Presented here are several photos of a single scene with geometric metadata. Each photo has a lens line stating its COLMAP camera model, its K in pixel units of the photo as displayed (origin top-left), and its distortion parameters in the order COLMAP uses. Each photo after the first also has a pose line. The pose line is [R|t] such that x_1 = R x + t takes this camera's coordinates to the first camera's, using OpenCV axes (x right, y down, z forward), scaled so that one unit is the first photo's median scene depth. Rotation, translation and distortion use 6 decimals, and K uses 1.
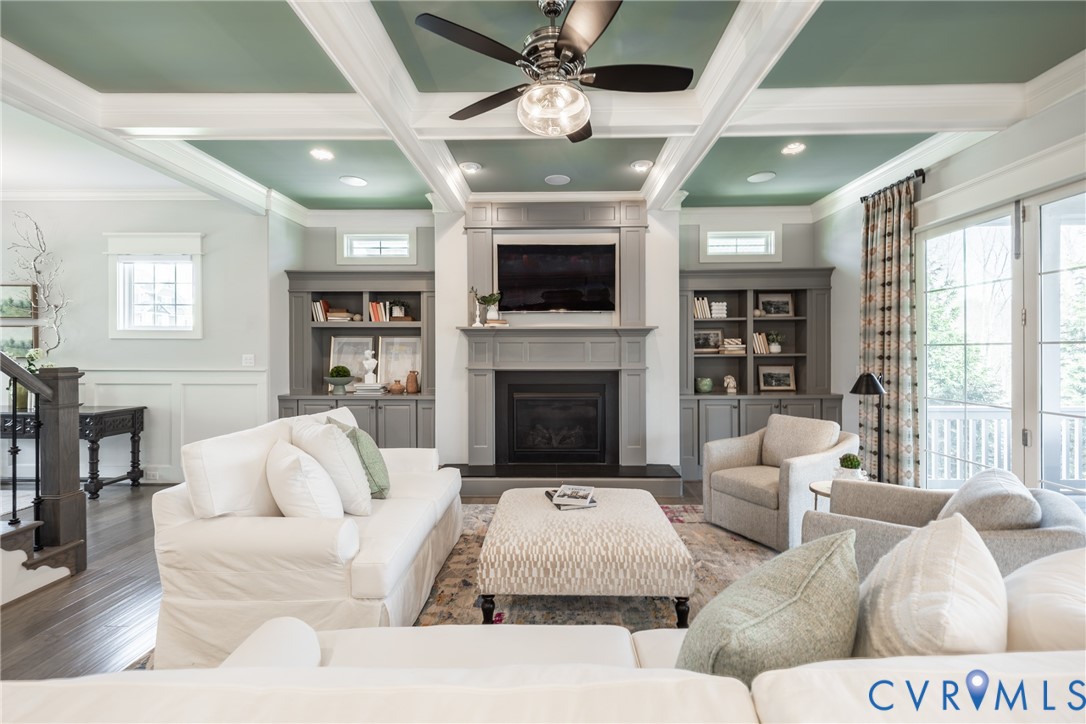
lens RADIAL K [[465.6, 0, 552.7], [0, 465.6, 352.3], [0, 0, 1]] dist [0.009739, -0.000055]
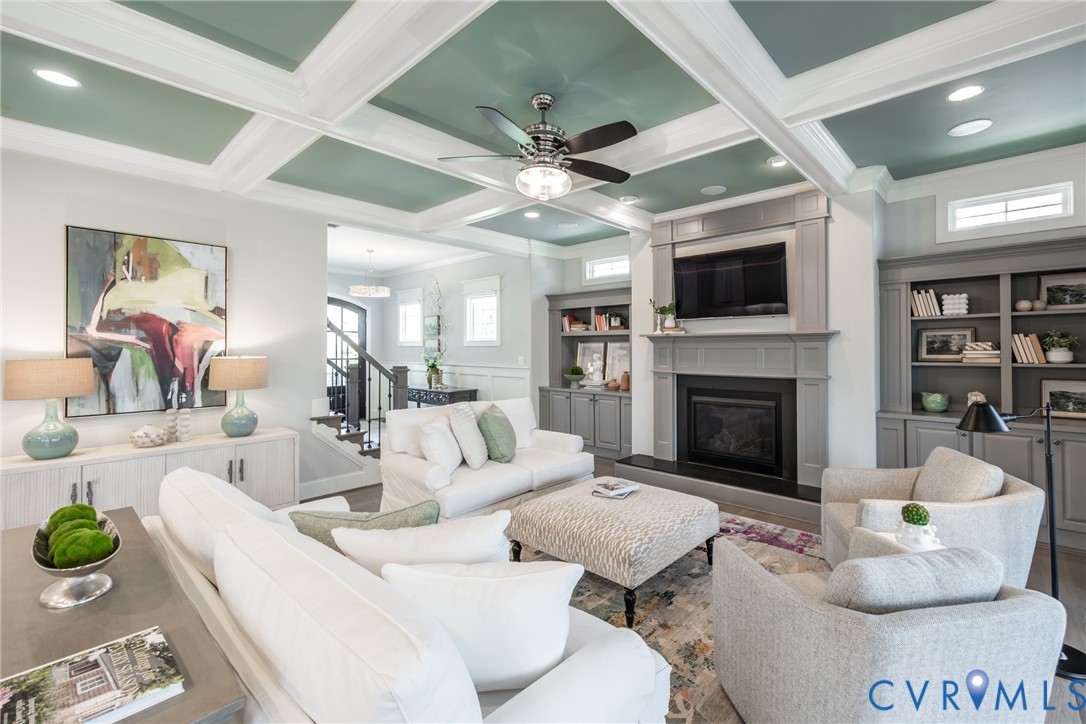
lens RADIAL K [[465.6, 0, 587.0], [0, 465.6, 343.1], [0, 0, 1]] dist [0.009739, -0.000055]
pose [[0.769084, -0.007472, -0.639104, 0.410863], [0.000950, 0.999944, -0.010548, -0.021642], [0.639147, 0.007505, 0.769048, 0.033208]]
